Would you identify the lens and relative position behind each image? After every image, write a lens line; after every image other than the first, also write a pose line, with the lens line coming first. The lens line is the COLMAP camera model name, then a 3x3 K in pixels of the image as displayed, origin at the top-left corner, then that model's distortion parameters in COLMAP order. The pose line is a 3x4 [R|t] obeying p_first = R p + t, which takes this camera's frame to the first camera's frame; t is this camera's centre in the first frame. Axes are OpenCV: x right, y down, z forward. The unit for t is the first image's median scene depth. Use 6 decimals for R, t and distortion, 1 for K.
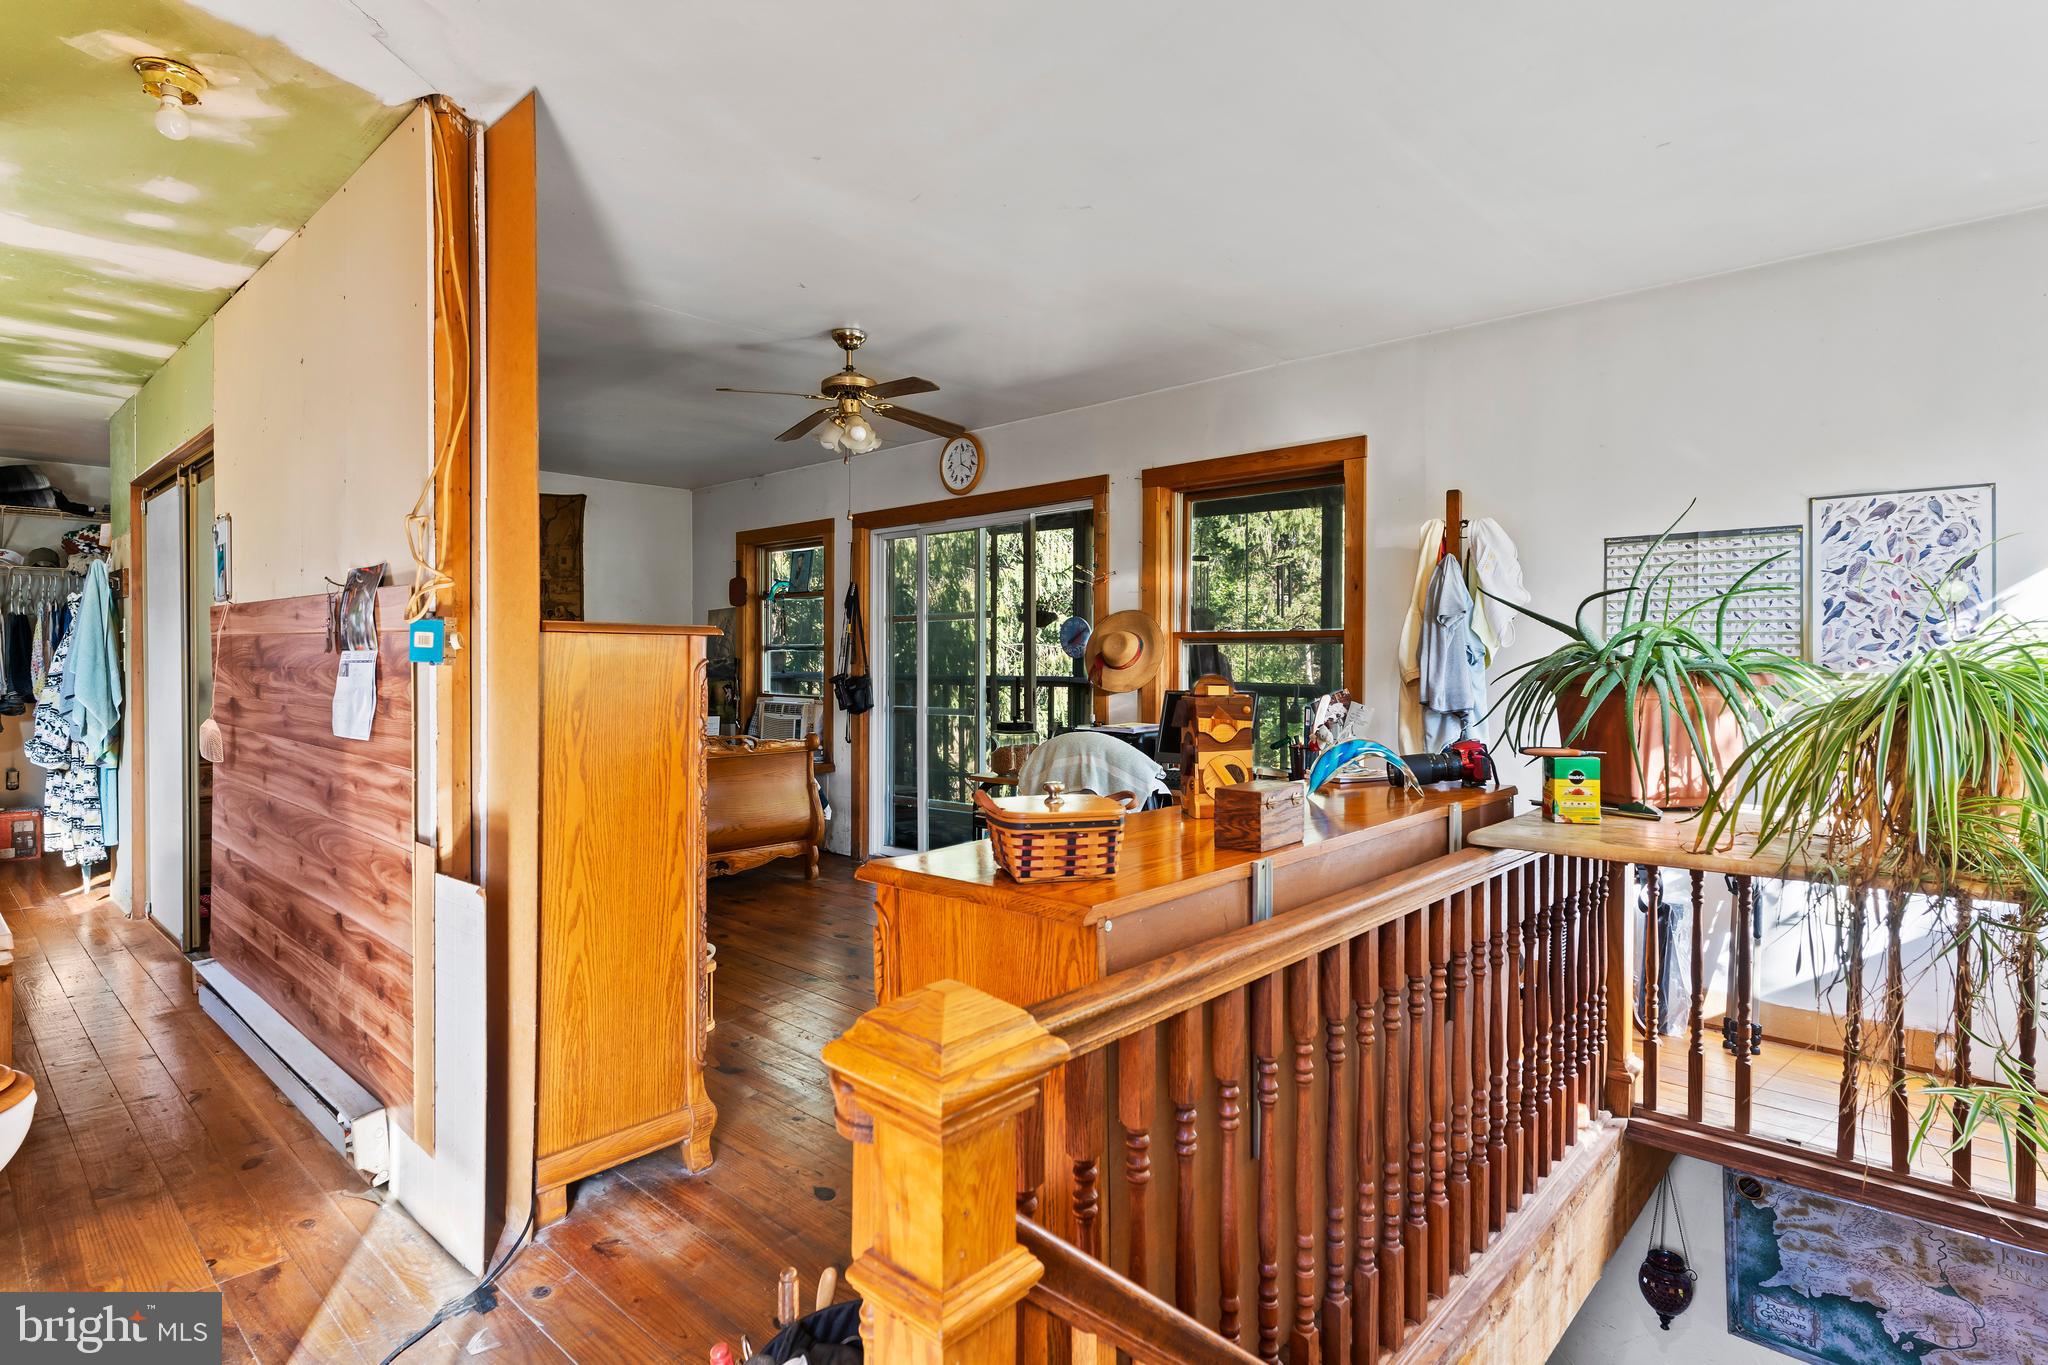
lens RADIAL K [[1043.1, 0, 1024.3], [0, 1043.1, 670.4], [0, 0, 1]] dist [-0.006115, 0.002875]
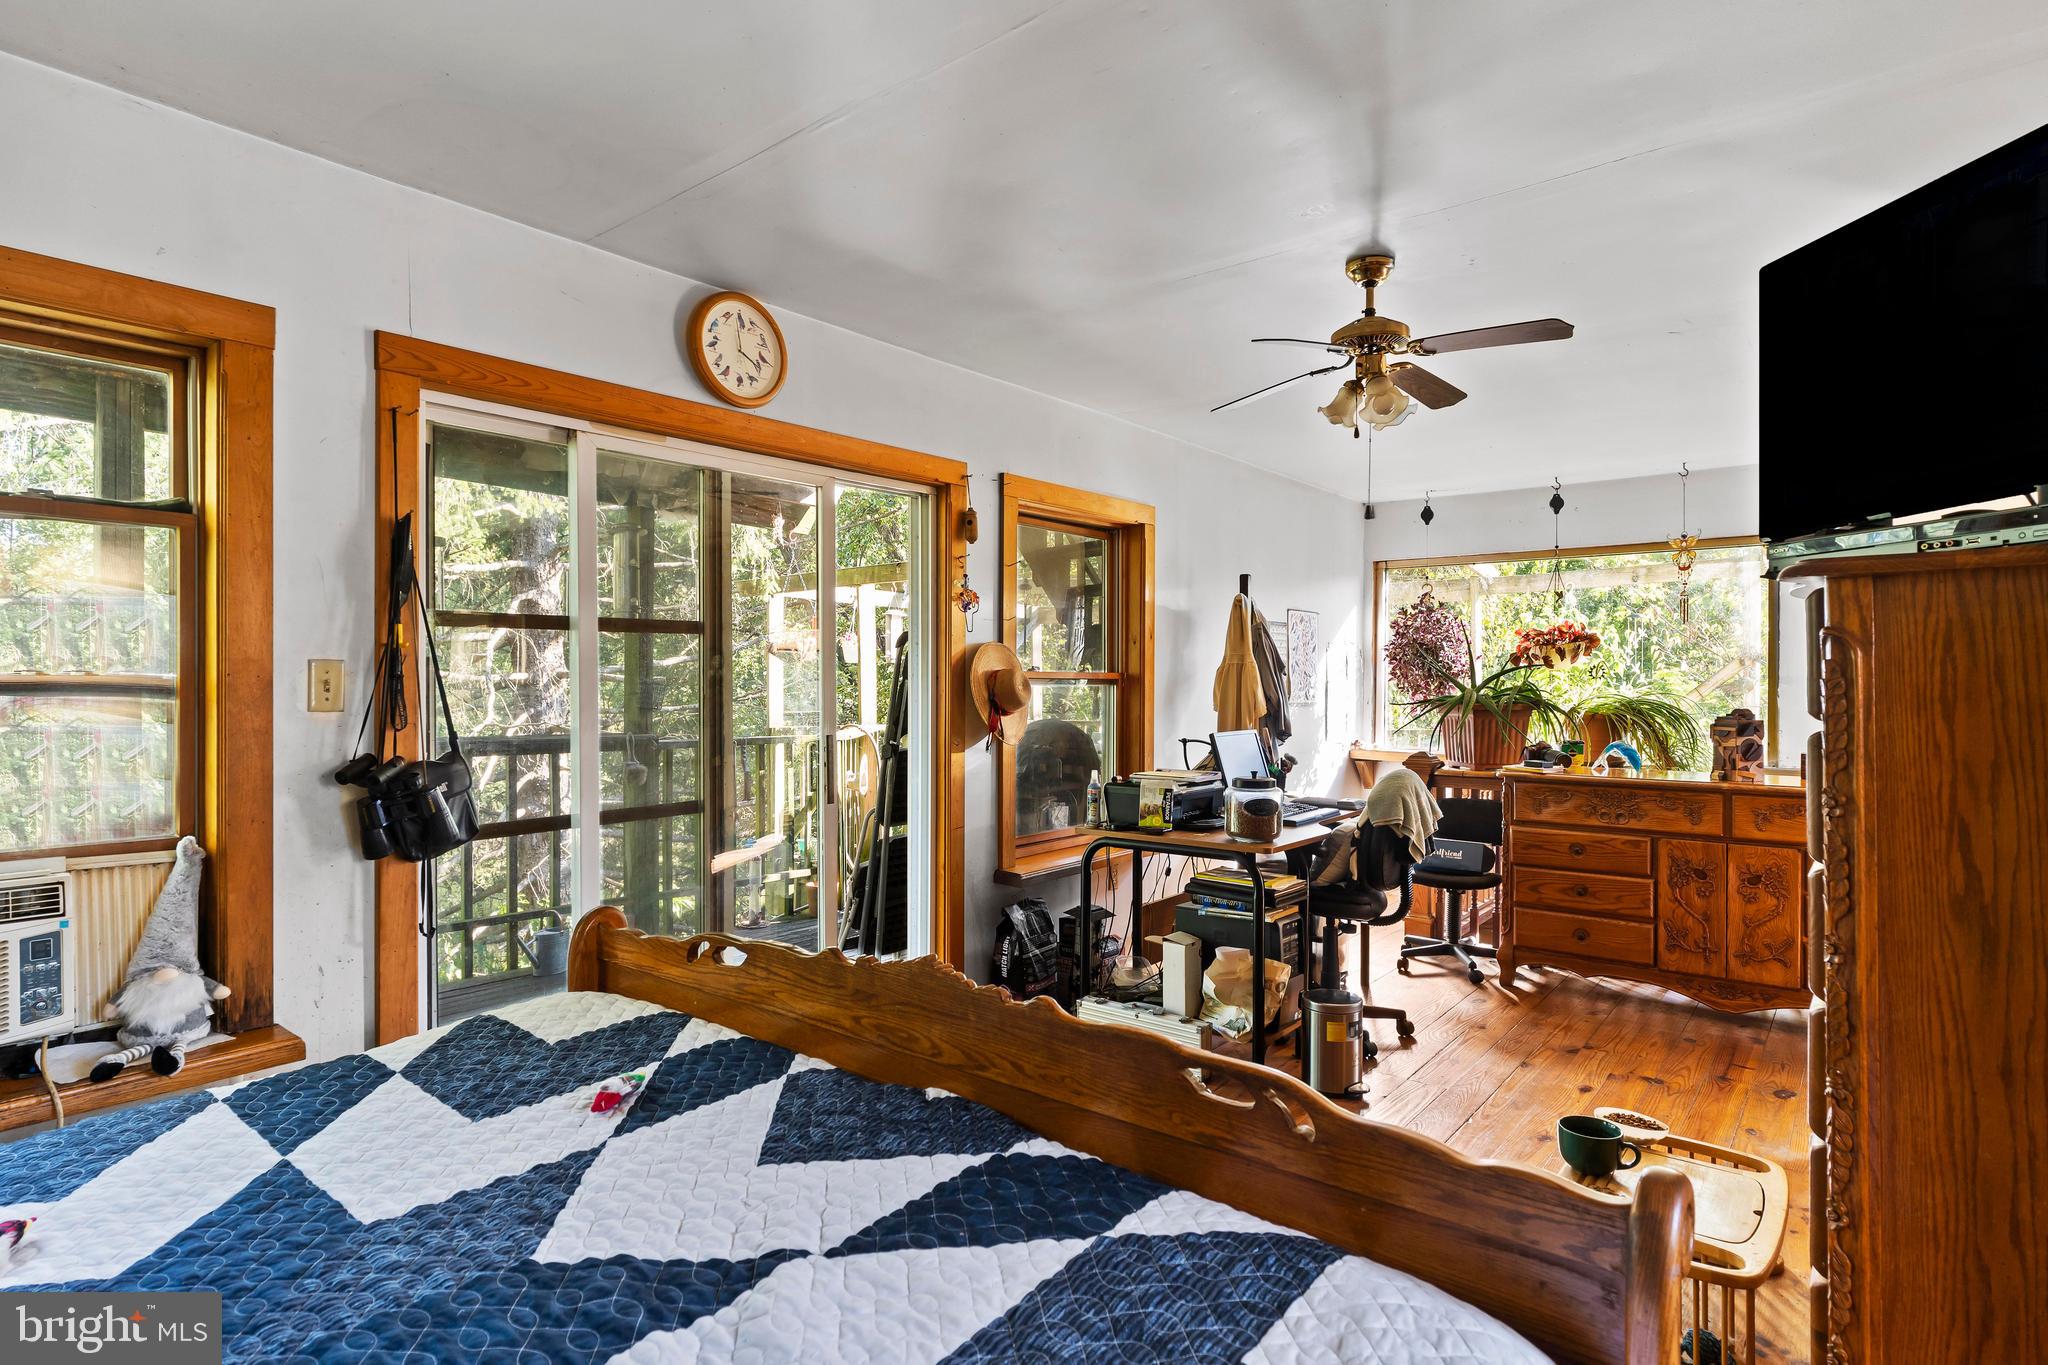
lens RADIAL K [[1043.1, 0, 1023.8], [0, 1043.1, 682.4], [0, 0, 1]] dist [-0.006115, 0.002875]
pose [[-0.047910, -0.001962, 0.998850, -0.611532], [0.008265, 0.999963, 0.002361, -0.024670], [-0.998817, 0.008369, -0.047892, 0.883126]]
